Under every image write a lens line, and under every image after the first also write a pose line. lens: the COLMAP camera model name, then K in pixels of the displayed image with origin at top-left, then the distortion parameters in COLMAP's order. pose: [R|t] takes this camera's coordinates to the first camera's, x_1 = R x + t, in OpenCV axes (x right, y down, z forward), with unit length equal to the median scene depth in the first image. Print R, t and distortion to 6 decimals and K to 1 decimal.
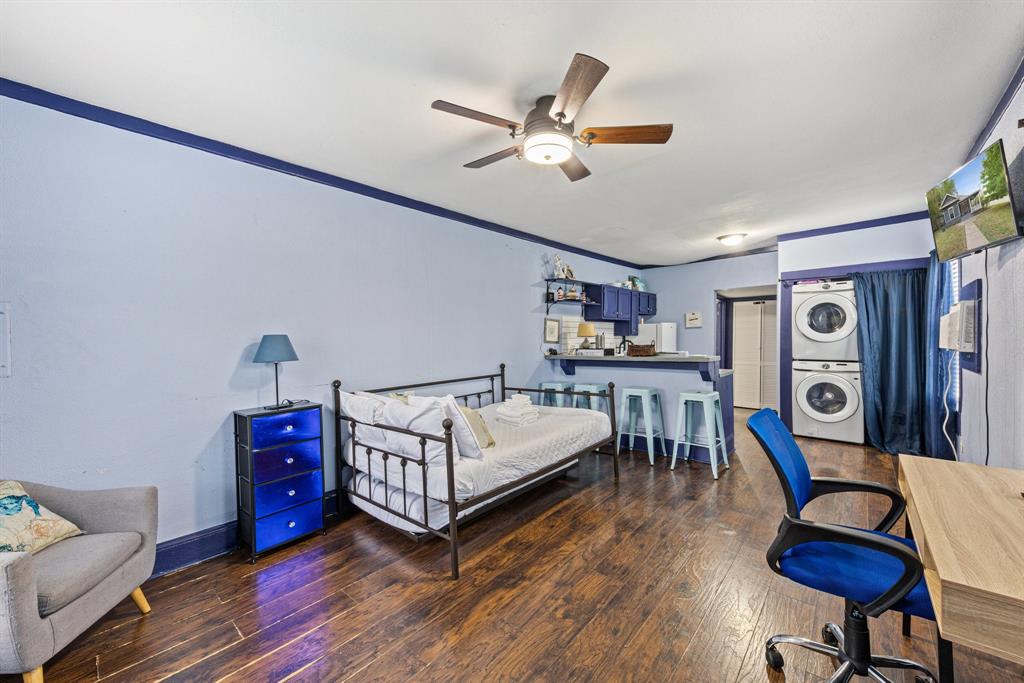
lens RADIAL K [[400.7, 0, 510.0], [0, 400.7, 338.9], [0, 0, 1]] dist [-0.000122, -0.000043]
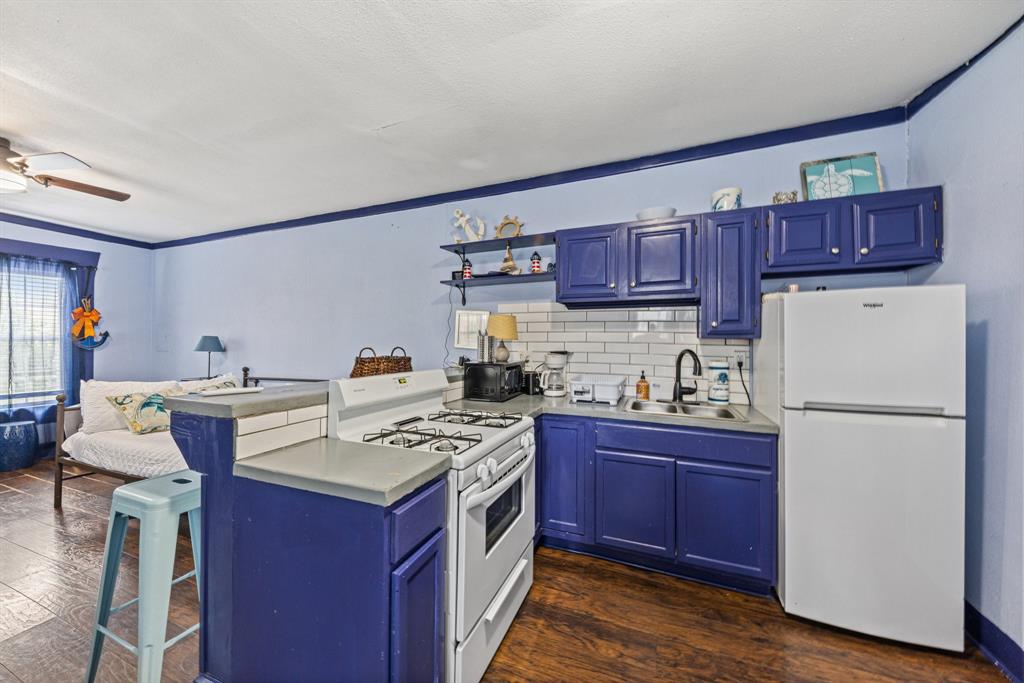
lens RADIAL K [[366.8, 0, 514.3], [0, 366.8, 341.2], [0, 0, 1]] dist [0.001781, 0.000010]
pose [[0.331088, 0.012024, -0.943523, 1.061460], [-0.010042, 0.999907, 0.009219, -0.012381], [0.943546, 0.006423, 0.331178, 1.366003]]
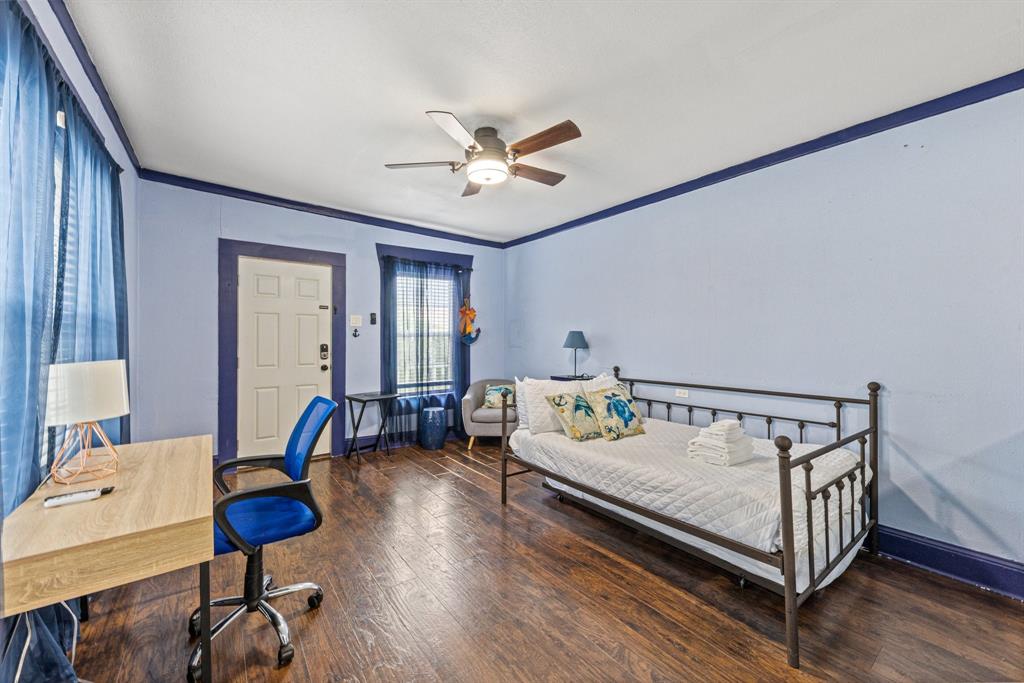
lens RADIAL K [[400.7, 0, 509.4], [0, 400.7, 339.0], [0, 0, 1]] dist [-0.000122, -0.000043]
pose [[-0.225003, 0.017223, -0.974206, 0.810091], [-0.001137, 0.999838, 0.017939, -0.005528], [0.974357, 0.005144, -0.224947, 0.878945]]
